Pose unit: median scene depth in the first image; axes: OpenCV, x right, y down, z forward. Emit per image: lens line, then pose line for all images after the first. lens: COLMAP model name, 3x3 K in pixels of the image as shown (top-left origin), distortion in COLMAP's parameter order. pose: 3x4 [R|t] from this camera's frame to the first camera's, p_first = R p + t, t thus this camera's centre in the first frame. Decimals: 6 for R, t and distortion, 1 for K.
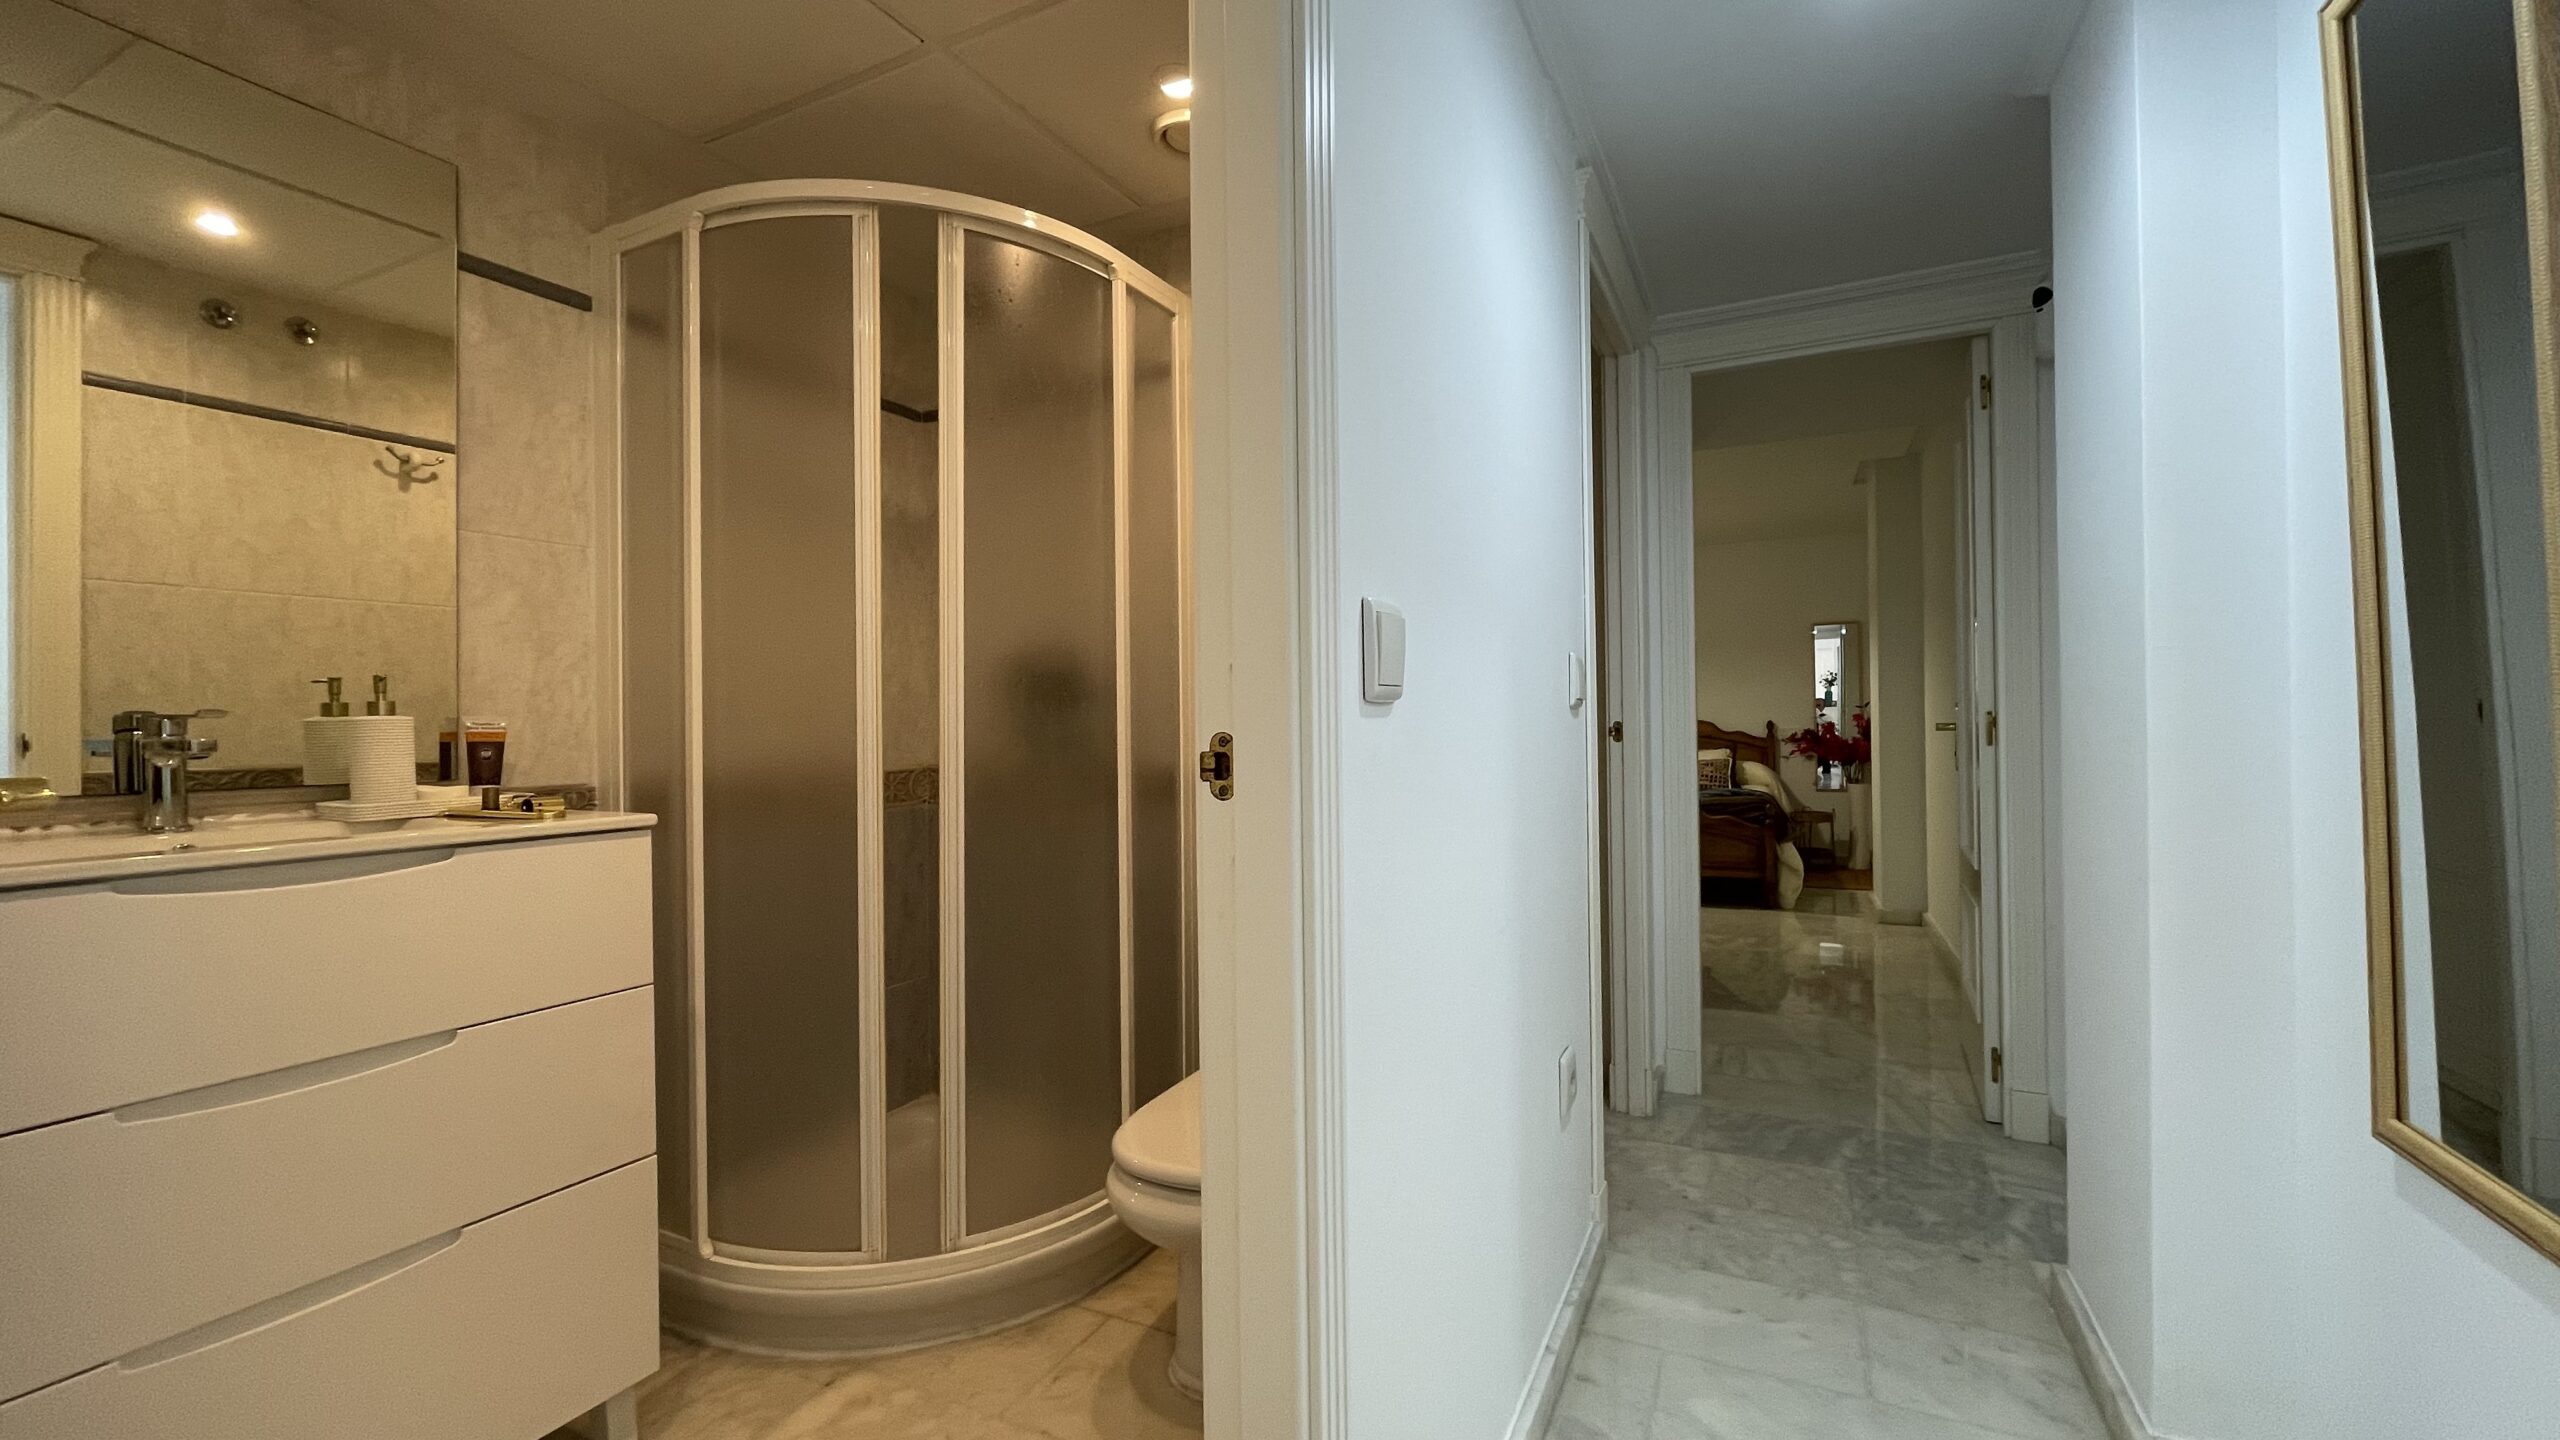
lens RADIAL K [[1035.9, 0, 1275.6], [0, 1035.9, 718.0], [0, 0, 1]] dist [-0.002929, -0.000274]
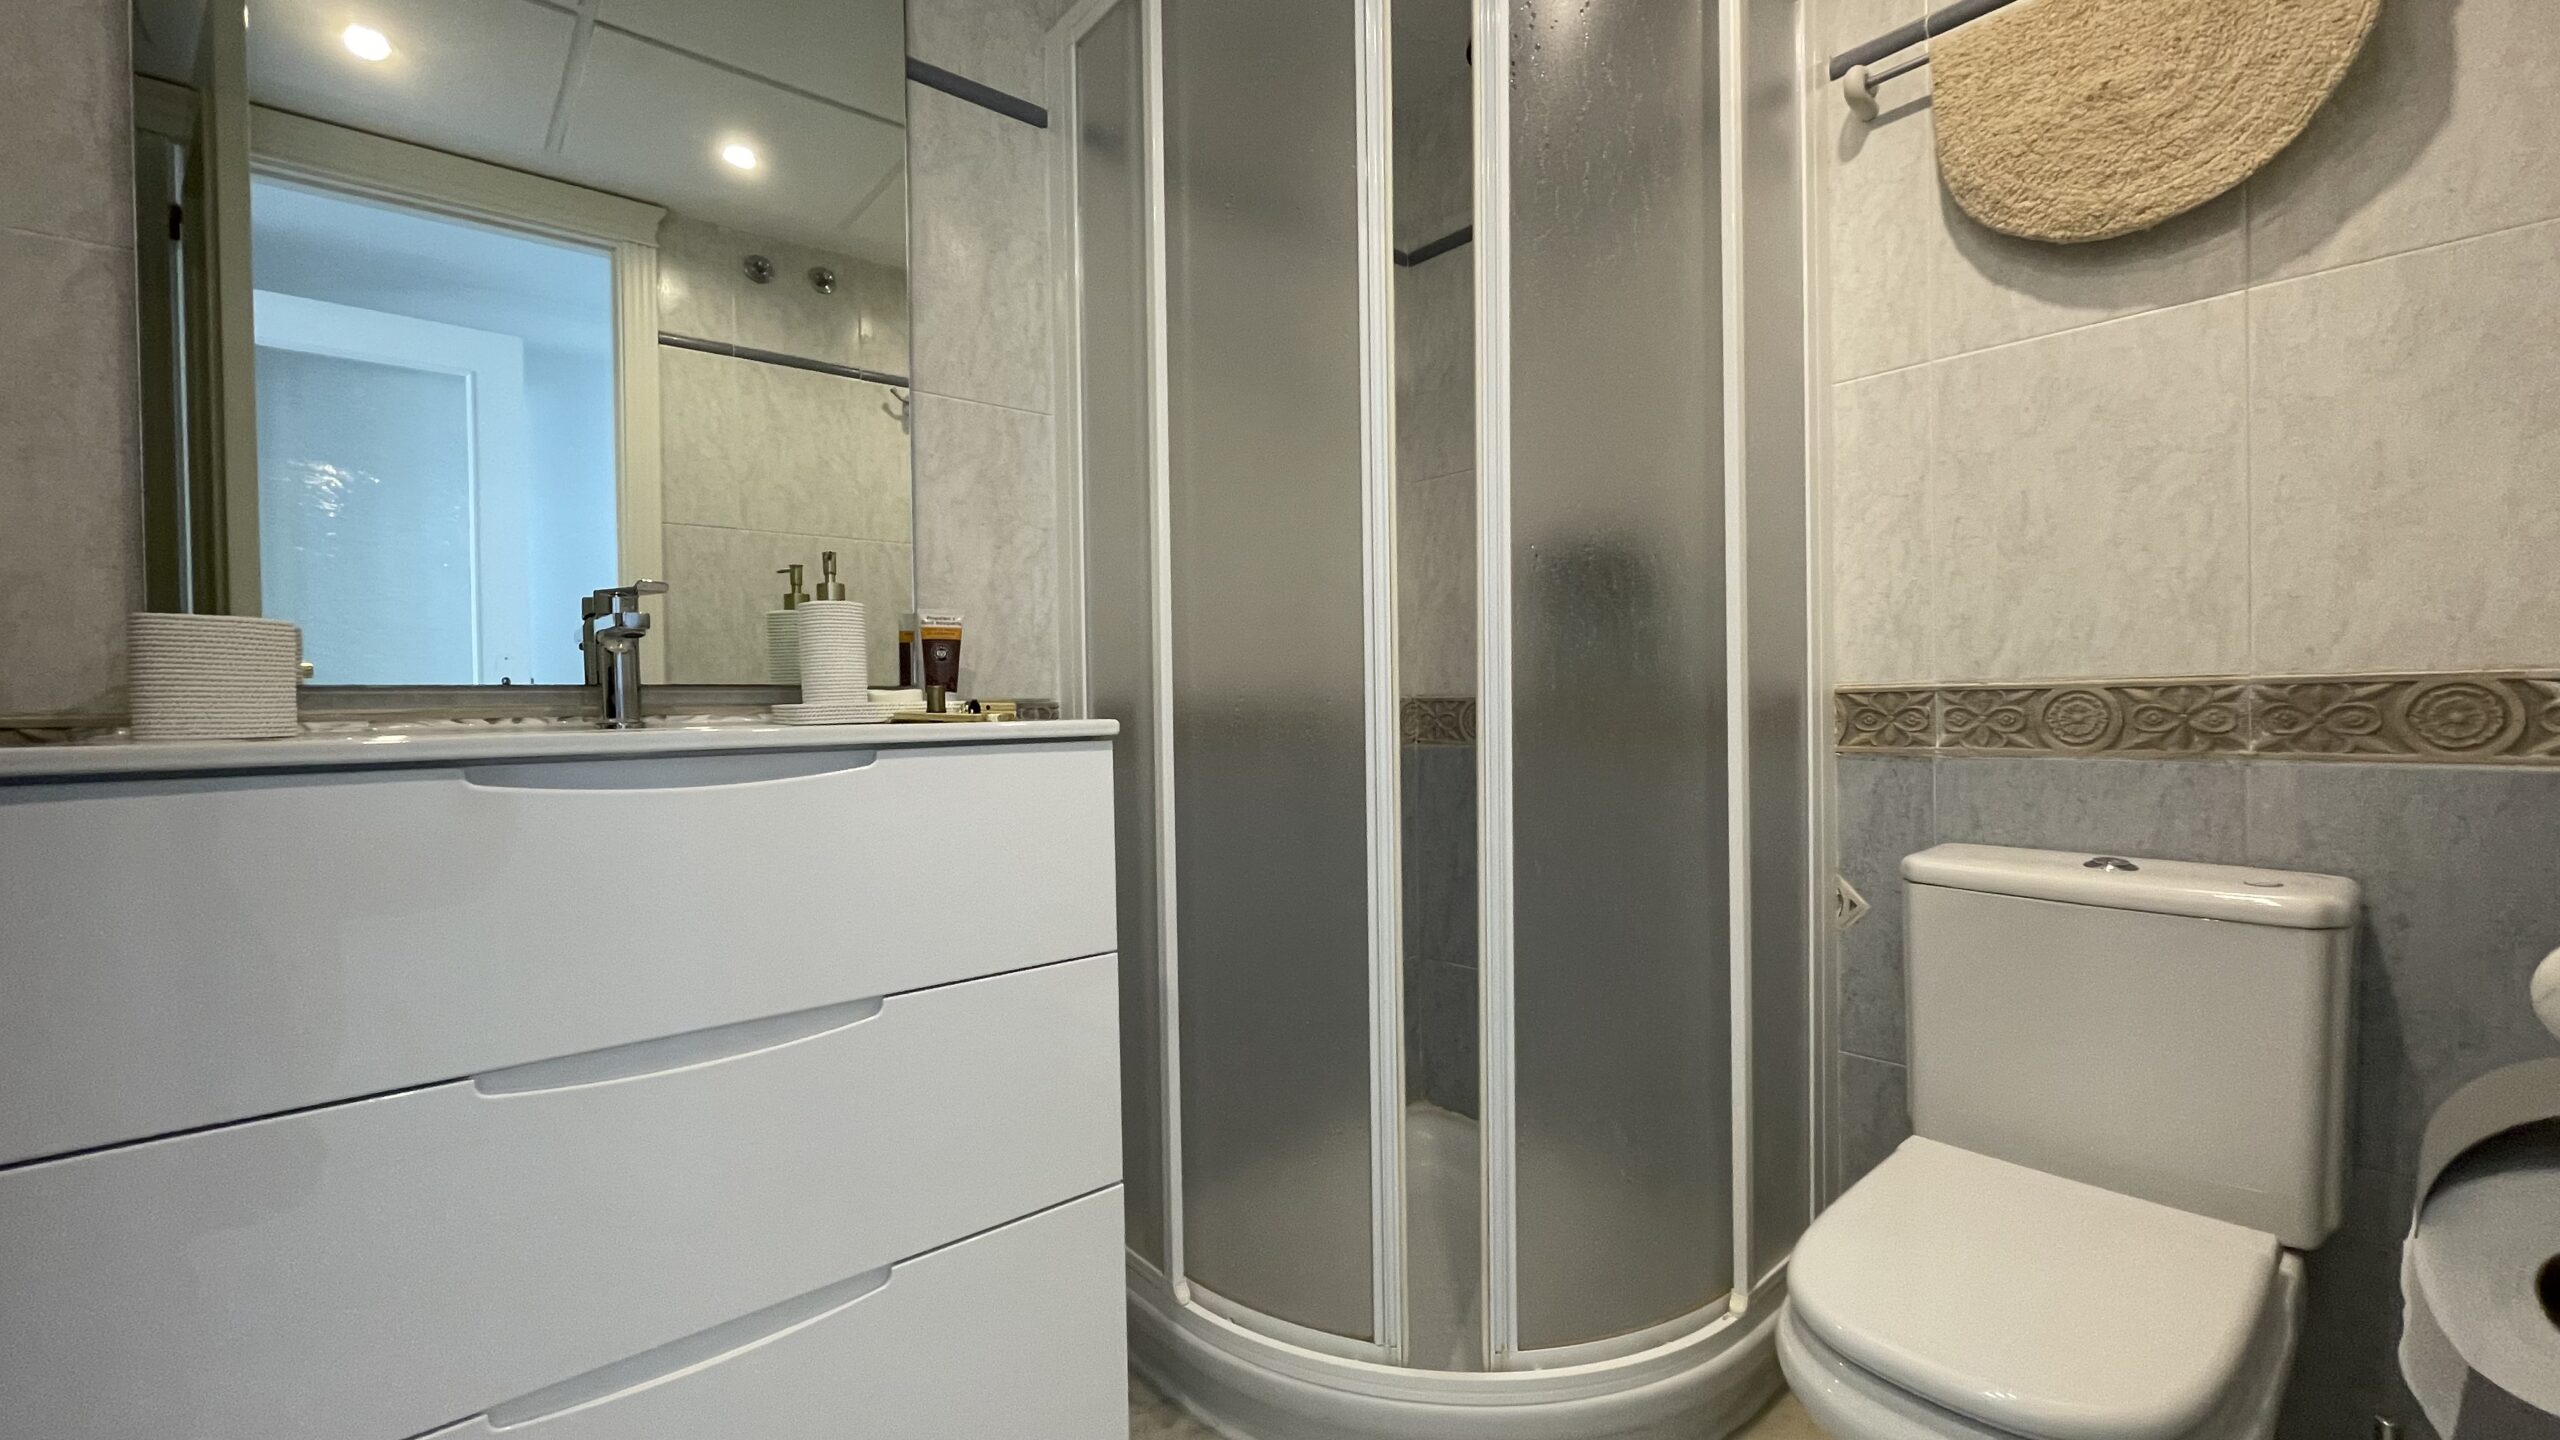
lens RADIAL K [[1035.9, 0, 1275.6], [0, 1035.9, 718.0], [0, 0, 1]] dist [-0.002929, -0.000274]
pose [[0.921167, 0.001532, -0.389165, -0.180824], [0.007659, 0.999727, 0.022064, 0.065023], [0.389092, -0.023305, 0.920904, 0.315971]]
